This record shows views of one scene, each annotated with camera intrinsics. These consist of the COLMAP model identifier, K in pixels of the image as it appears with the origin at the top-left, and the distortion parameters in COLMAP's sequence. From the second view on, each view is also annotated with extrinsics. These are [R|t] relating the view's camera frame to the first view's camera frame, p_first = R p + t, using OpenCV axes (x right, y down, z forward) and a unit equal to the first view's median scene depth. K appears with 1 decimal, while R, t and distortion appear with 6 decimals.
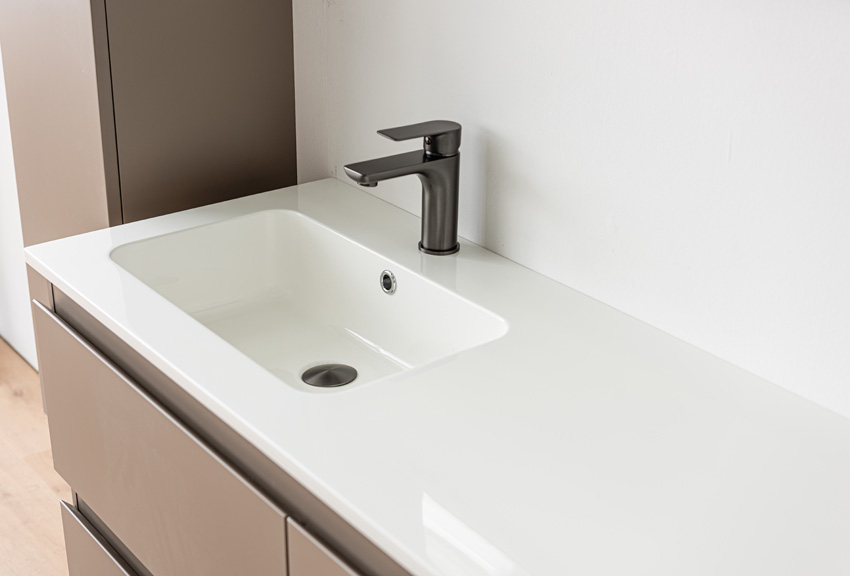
lens RADIAL K [[1276.0, 0, 416.2], [0, 1276.0, 288.1], [0, 0, 1]] dist [0.005199, 0.000000]
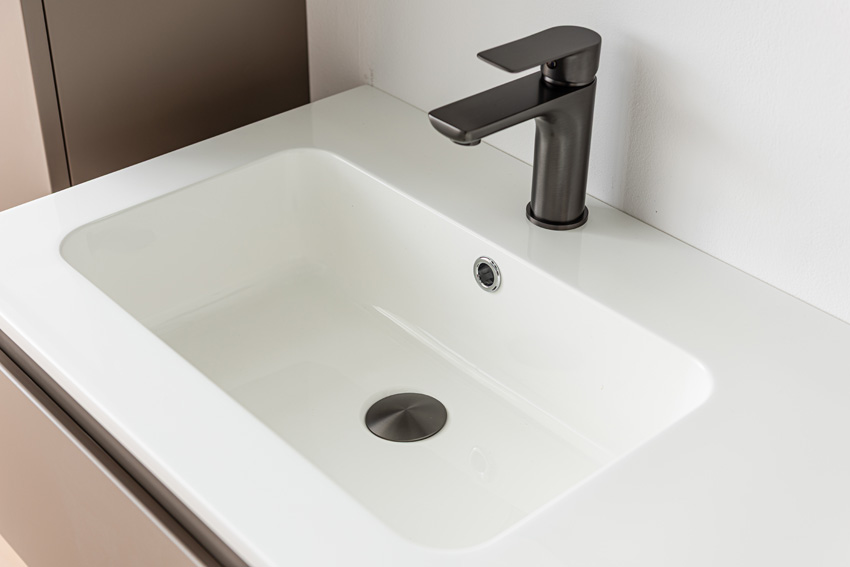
lens RADIAL K [[1306.0, 0, 429.2], [0, 1306.0, 276.2], [0, 0, 1]] dist [0.033048, 0.000000]
pose [[0.996976, -0.040444, 0.066357, -0.098234], [0.029058, 0.985972, 0.164361, -0.117838], [-0.072073, -0.161936, 0.984166, 0.331119]]
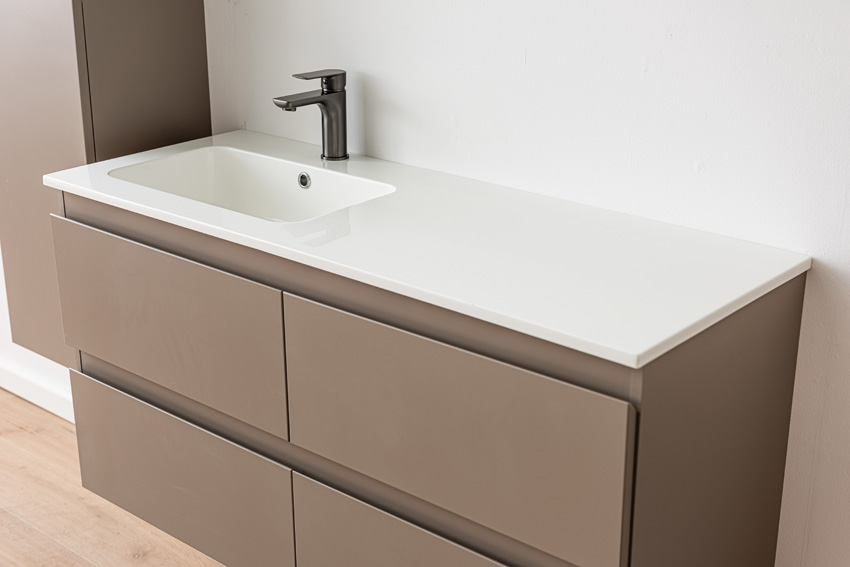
lens RADIAL K [[1276.0, 0, 429.1], [0, 1276.0, 289.2], [0, 0, 1]] dist [0.005199, 0.000000]
pose [[0.977406, -0.079760, 0.195746, -0.178816], [0.089045, 0.995260, -0.039087, 0.190313], [-0.191700, 0.055634, 0.979875, -0.455255]]
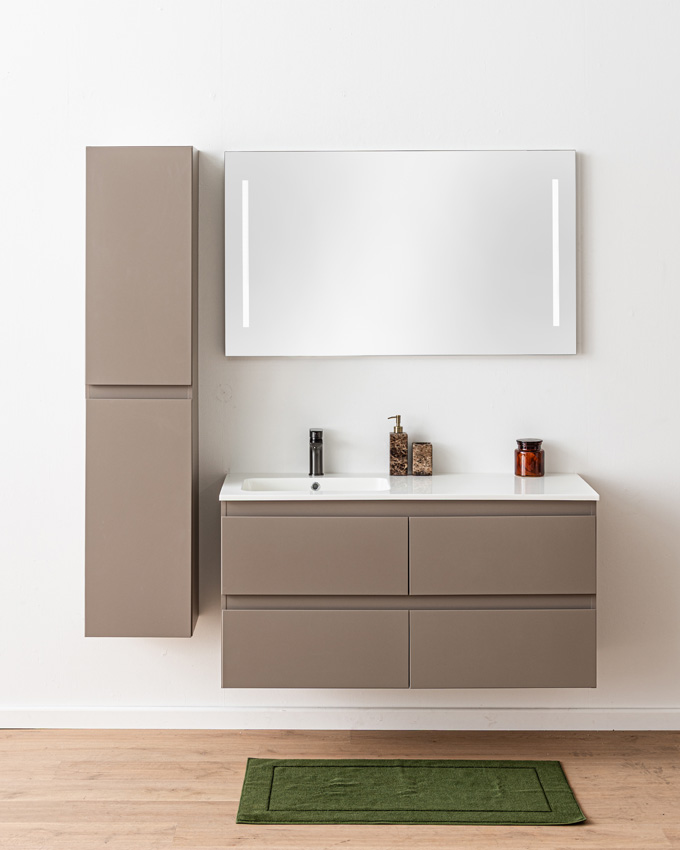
lens RADIAL K [[1698.9, 0, 339.6], [0, 1698.9, 424.3], [0, 0, 1]] dist [-0.024667, 0.000000]
pose [[0.597648, -0.105152, 0.794833, -2.901018], [0.316048, 0.941987, -0.113022, 0.303165], [-0.736838, 0.318753, 0.596210, -1.274402]]
